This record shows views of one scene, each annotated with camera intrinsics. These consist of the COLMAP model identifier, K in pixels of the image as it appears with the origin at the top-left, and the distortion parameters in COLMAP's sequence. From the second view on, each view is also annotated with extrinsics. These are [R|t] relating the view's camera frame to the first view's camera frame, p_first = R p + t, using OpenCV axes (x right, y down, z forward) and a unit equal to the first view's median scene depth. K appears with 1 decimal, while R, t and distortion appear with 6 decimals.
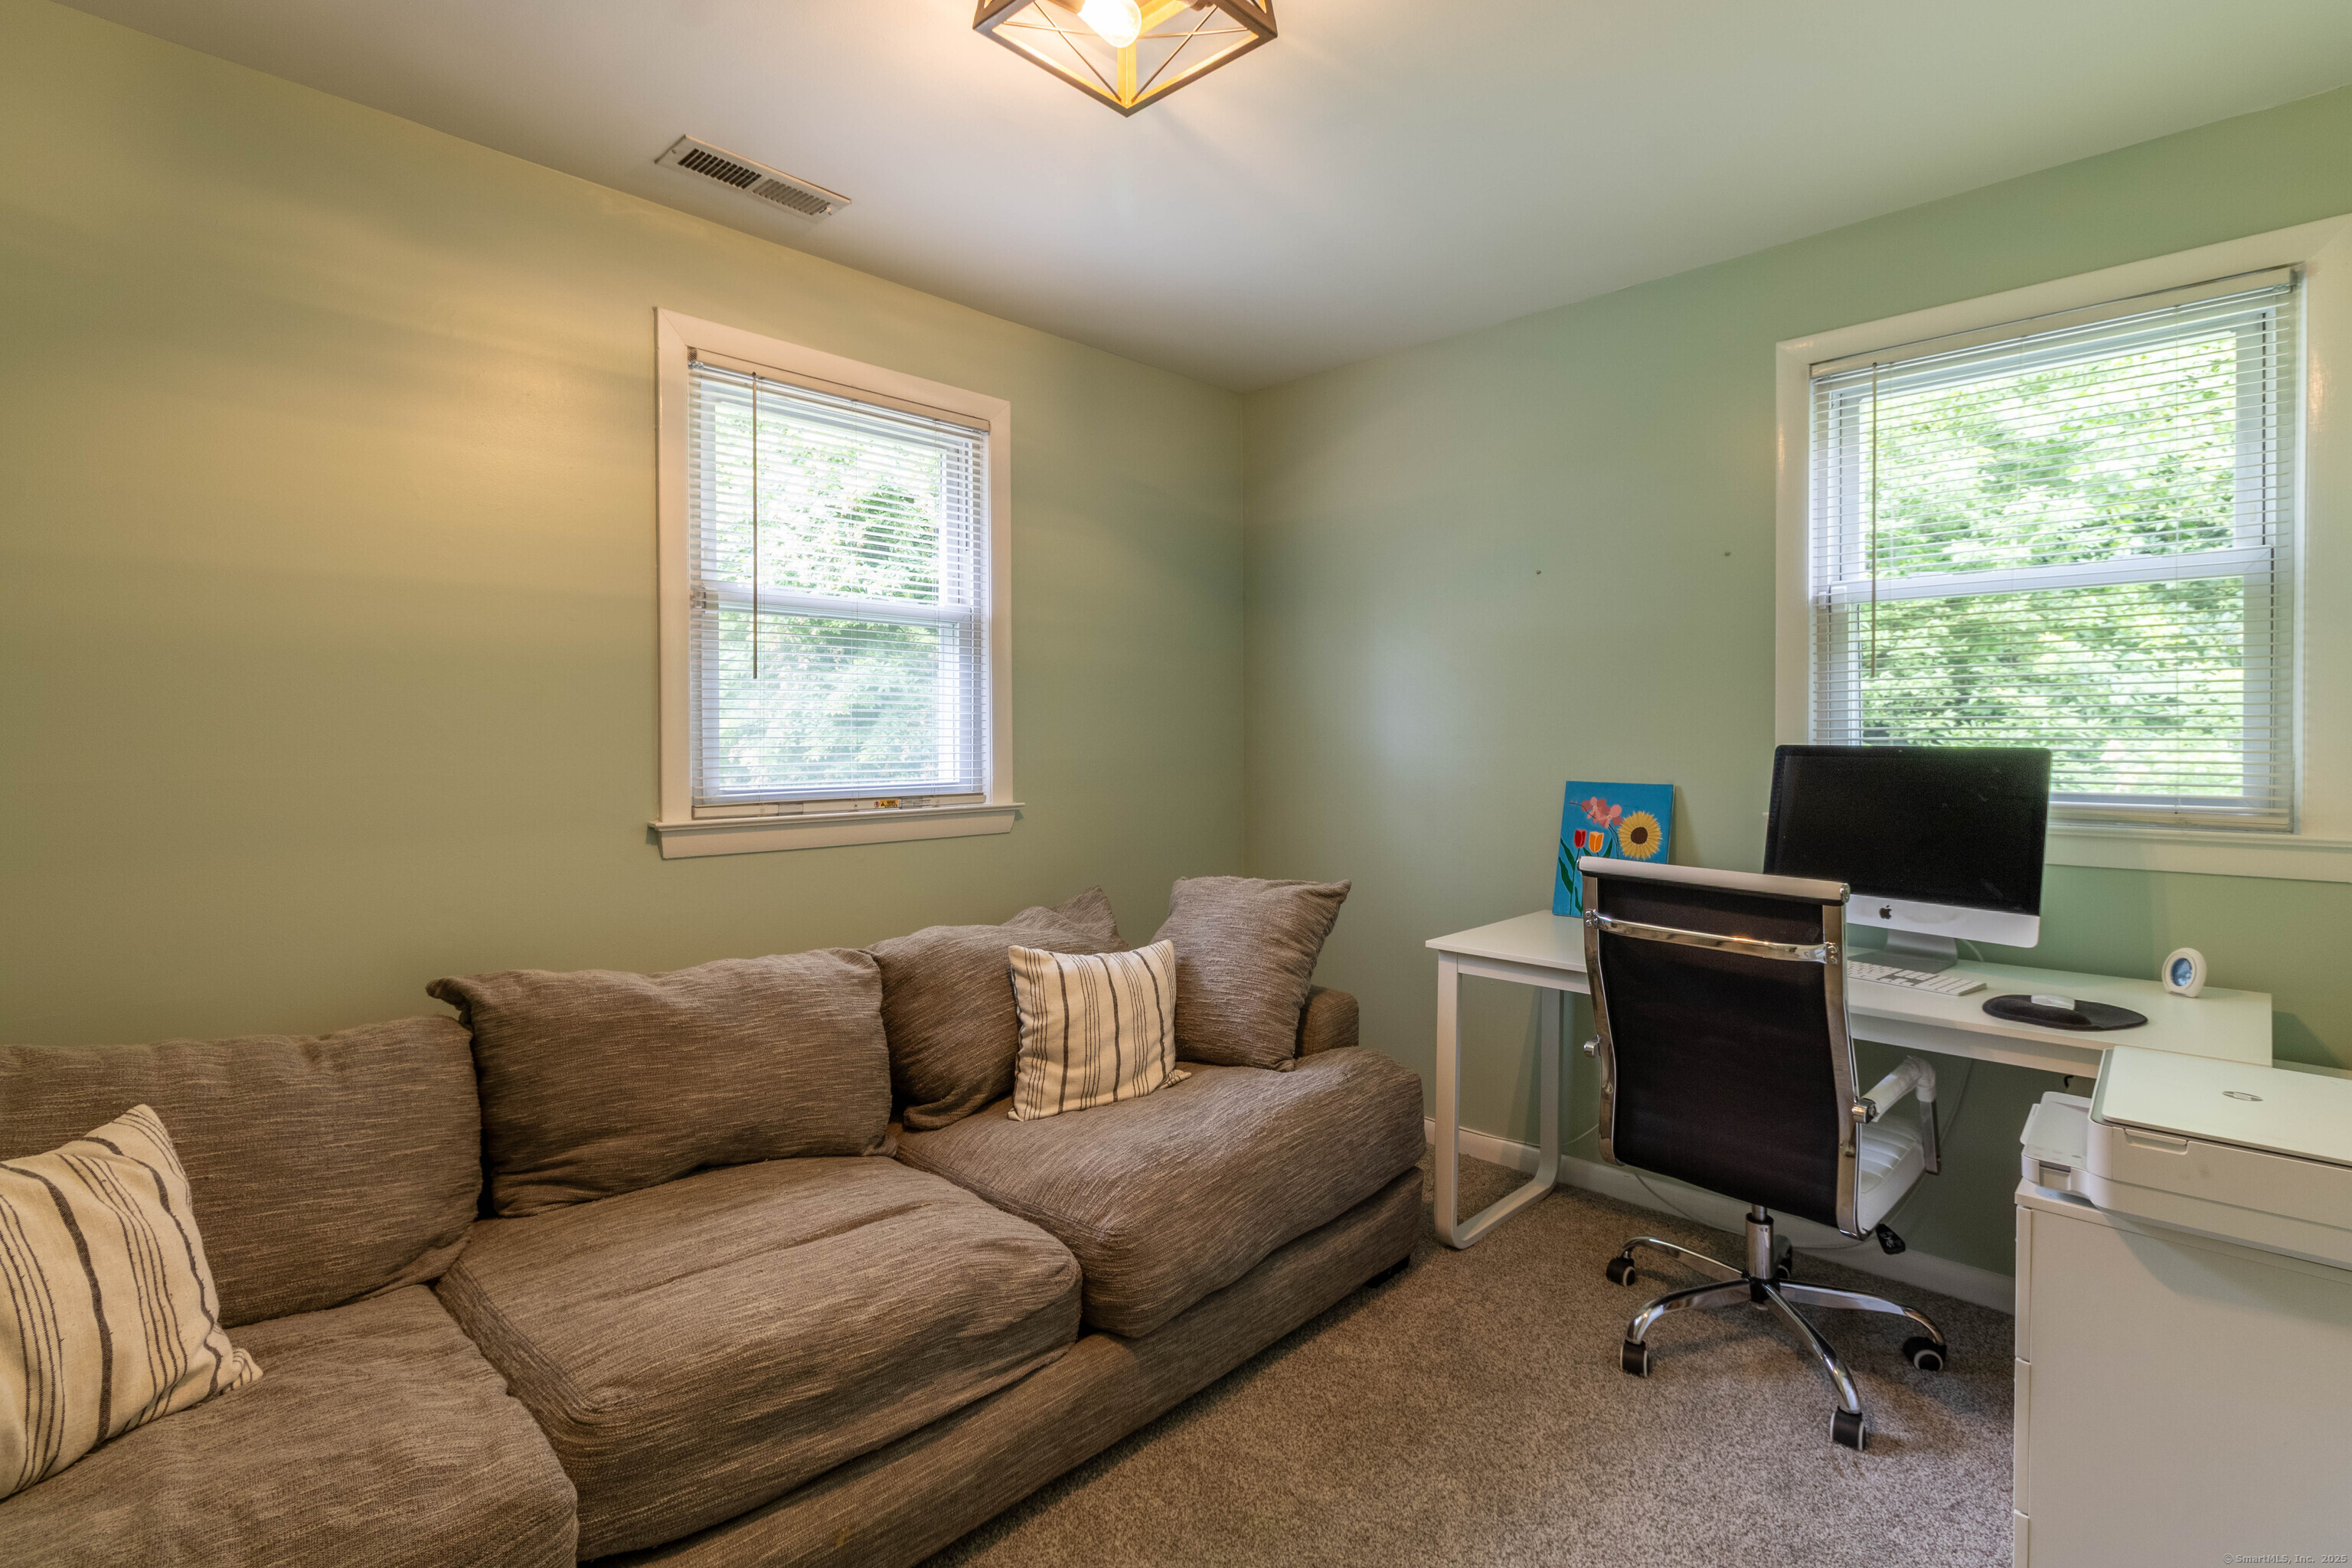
lens RADIAL K [[1112.3, 0, 1176.2], [0, 1112.3, 734.0], [0, 0, 1]] dist [0.004439, 0.000867]
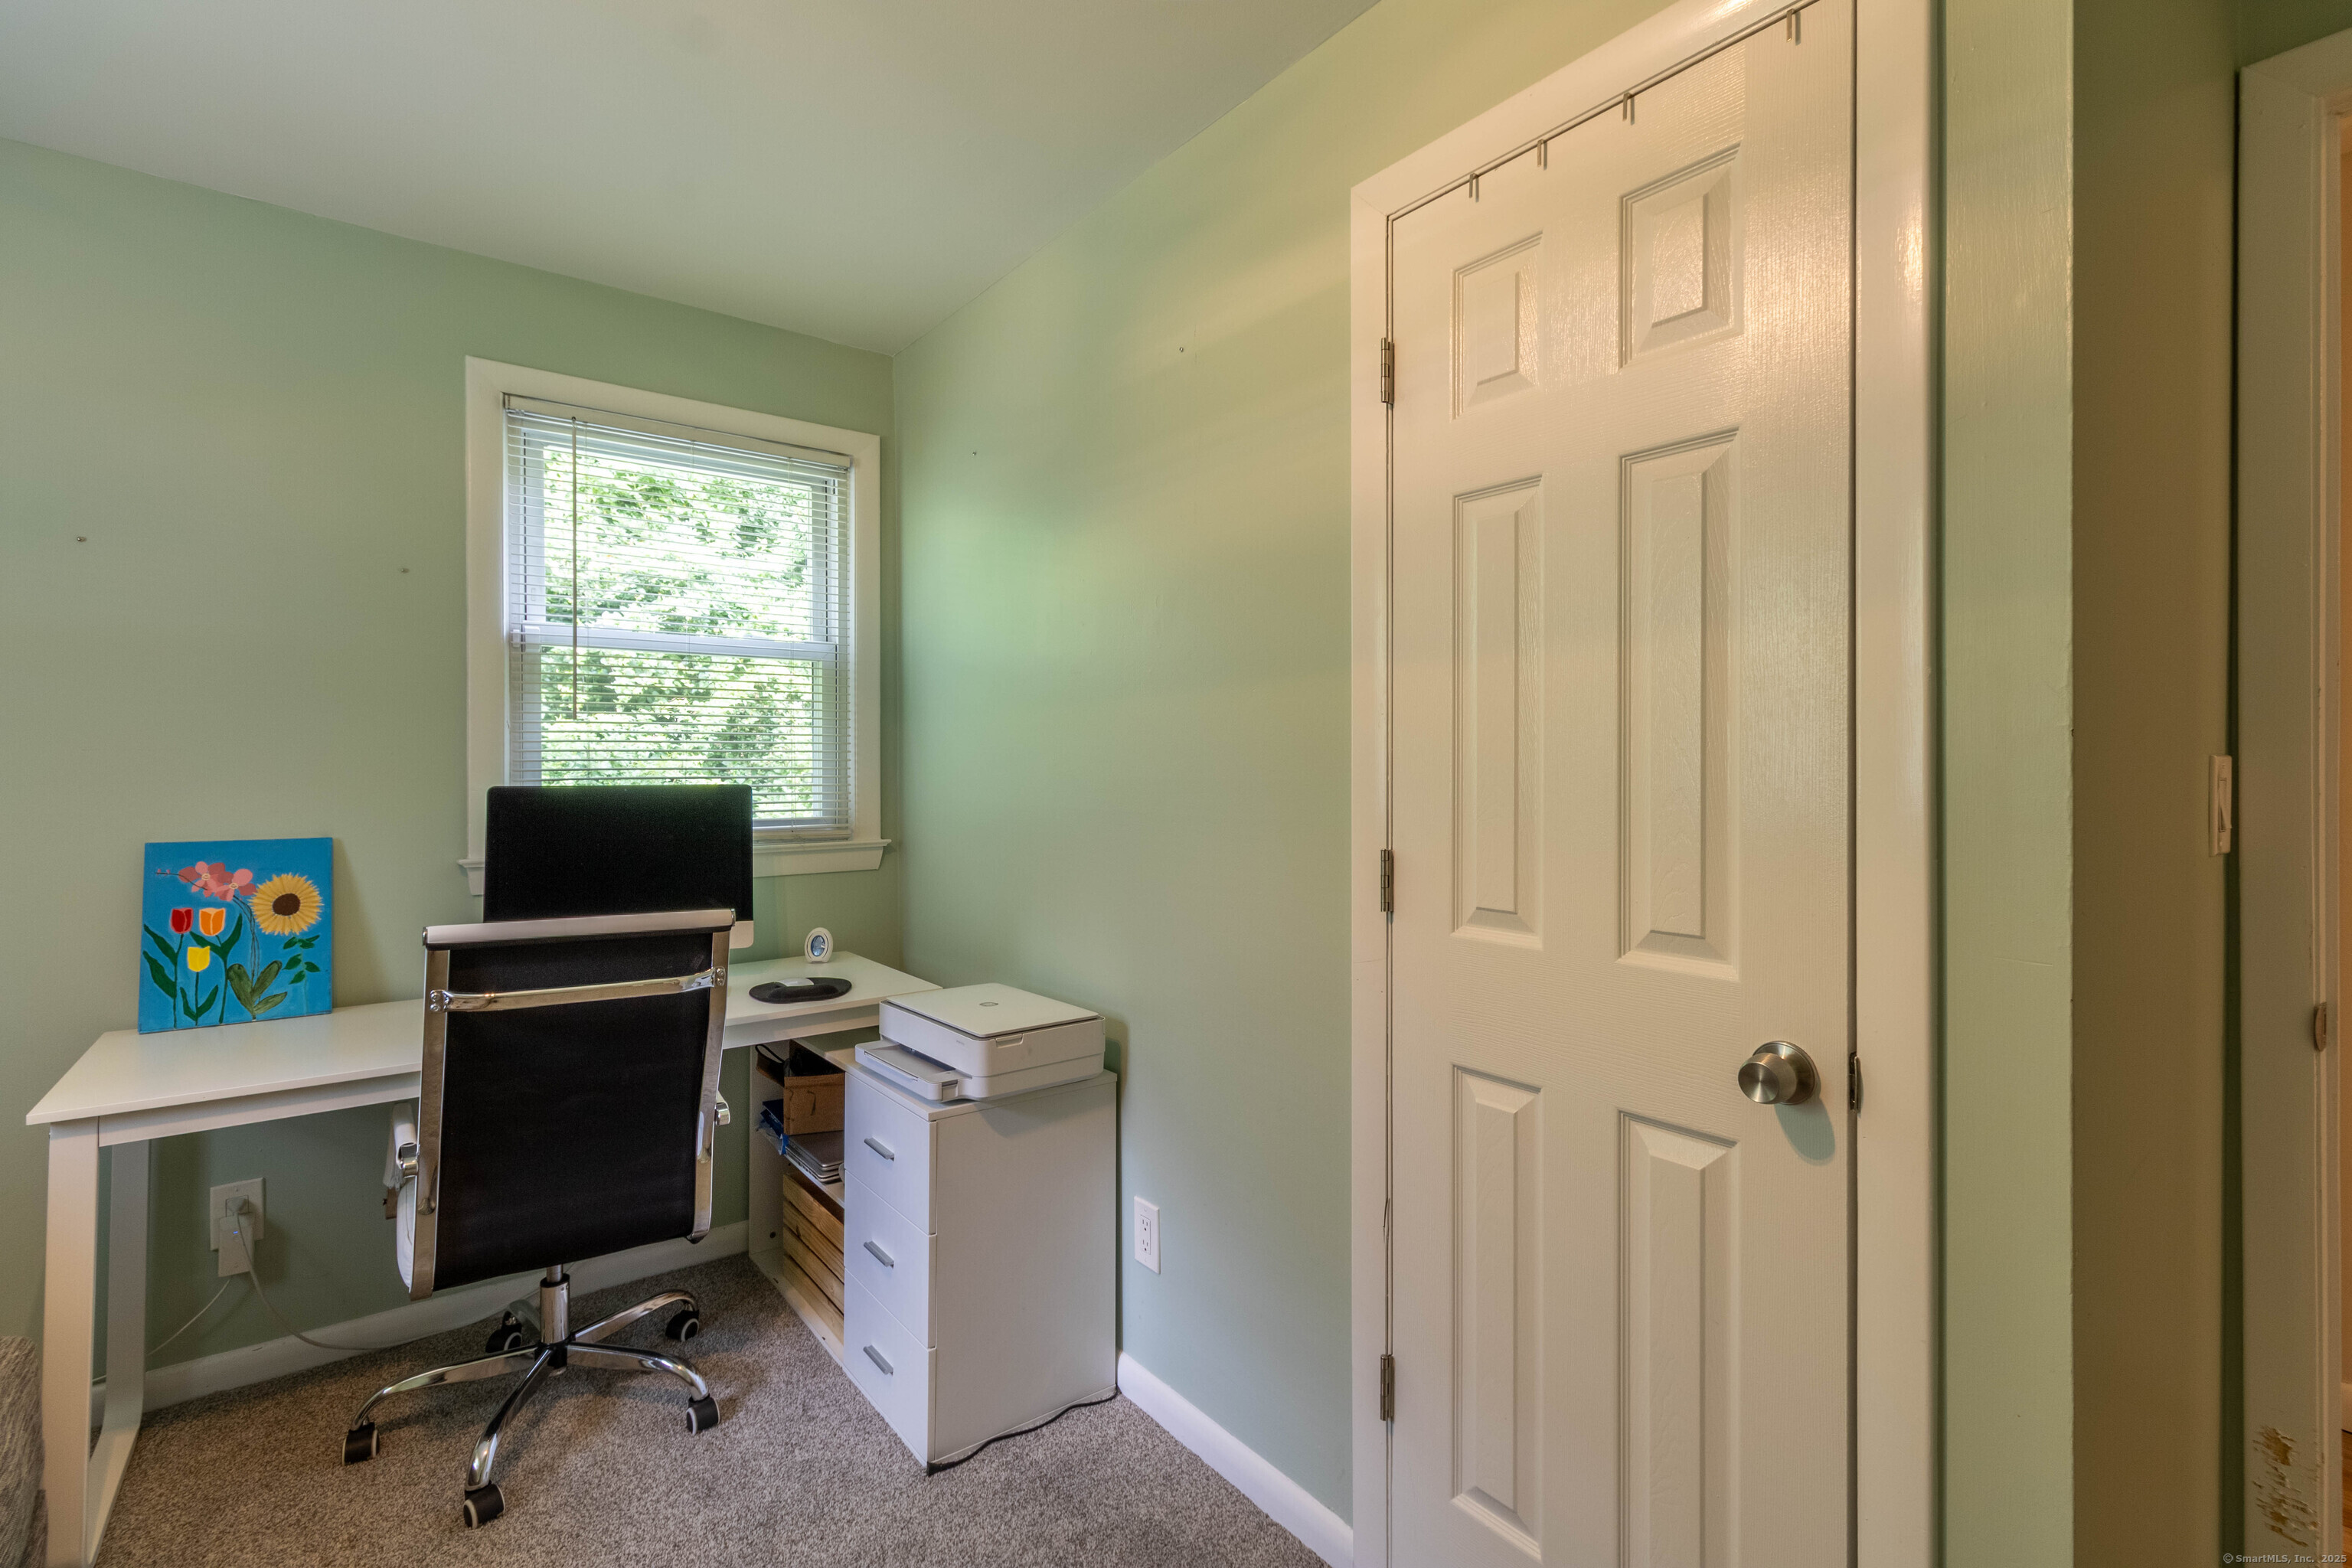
lens RADIAL K [[1094.9, 0, 1177.4], [0, 1094.9, 761.9], [0, 0, 1]] dist [-0.001303, -0.000467]
pose [[0.132586, 0.006607, 0.991149, -0.352426], [0.005055, 0.999960, -0.007342, -0.001308], [-0.991159, 0.005984, 0.132548, 0.354542]]
